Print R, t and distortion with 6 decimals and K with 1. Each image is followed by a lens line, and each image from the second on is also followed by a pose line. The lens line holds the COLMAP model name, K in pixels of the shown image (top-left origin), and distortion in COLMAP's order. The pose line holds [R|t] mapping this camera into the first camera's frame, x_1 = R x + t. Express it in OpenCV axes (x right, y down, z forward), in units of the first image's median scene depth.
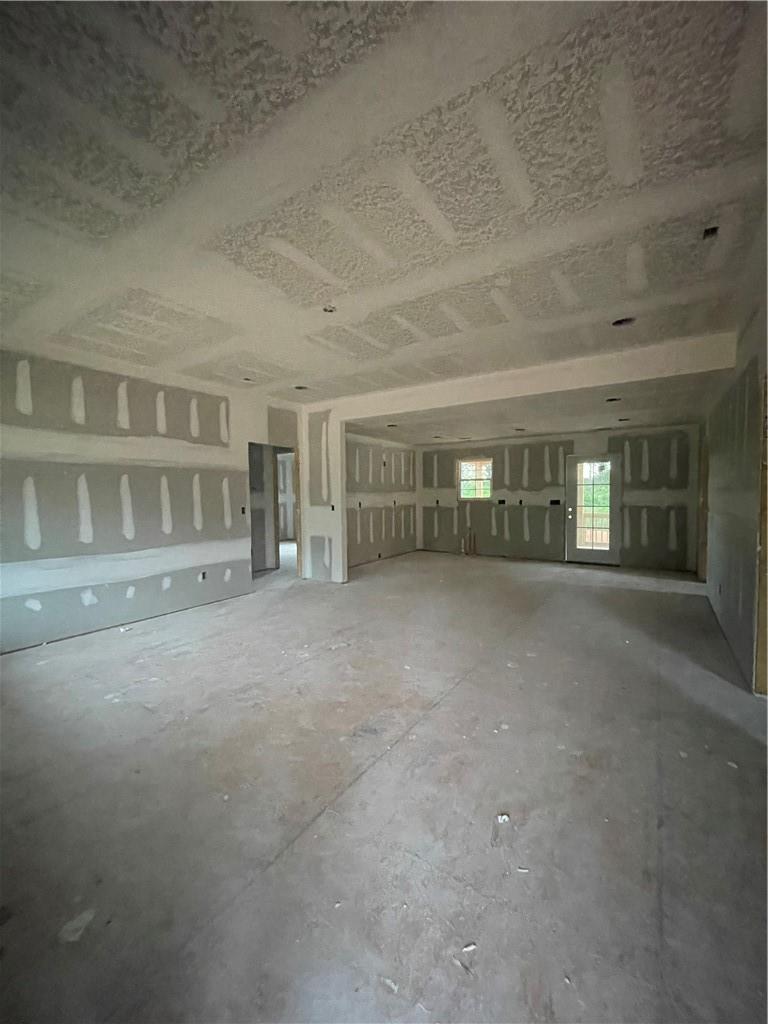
lens RADIAL K [[409.2, 0, 384.6], [0, 409.2, 510.2], [0, 0, 1]] dist [0.000751, -0.000014]
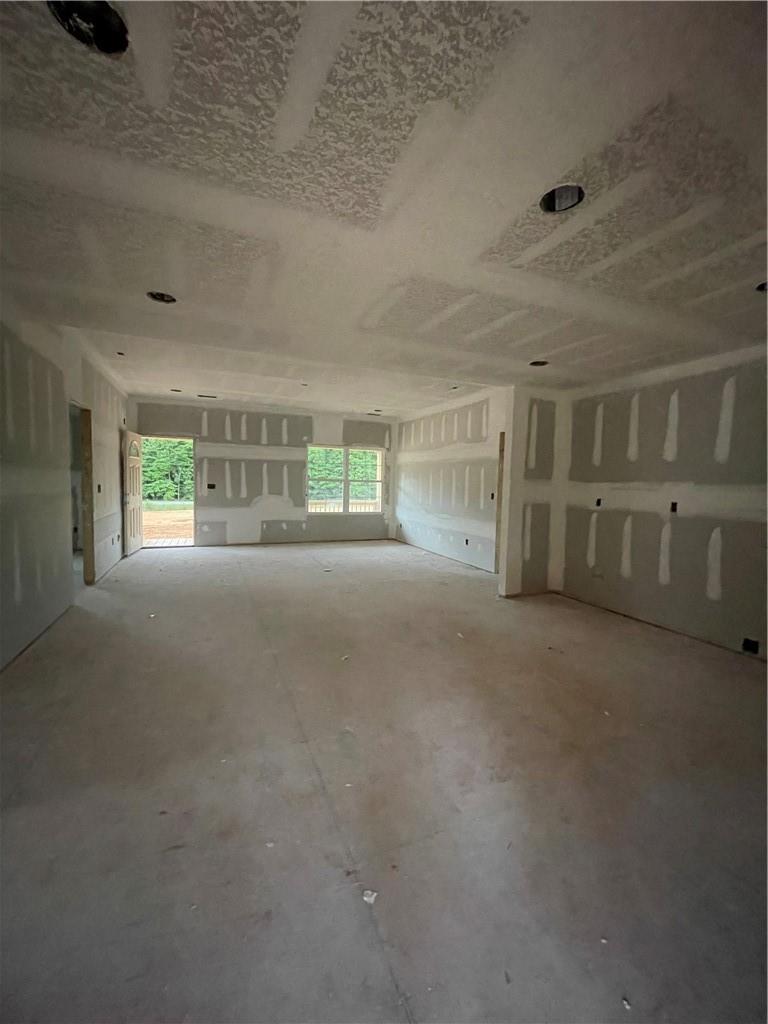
lens RADIAL K [[409.2, 0, 384.6], [0, 409.2, 510.2], [0, 0, 1]] dist [0.000751, -0.000014]
pose [[-0.540498, 0.050731, -0.839815, 0.752161], [-0.060418, 0.993263, 0.098885, -0.053867], [0.839173, 0.104187, -0.533791, 1.352777]]
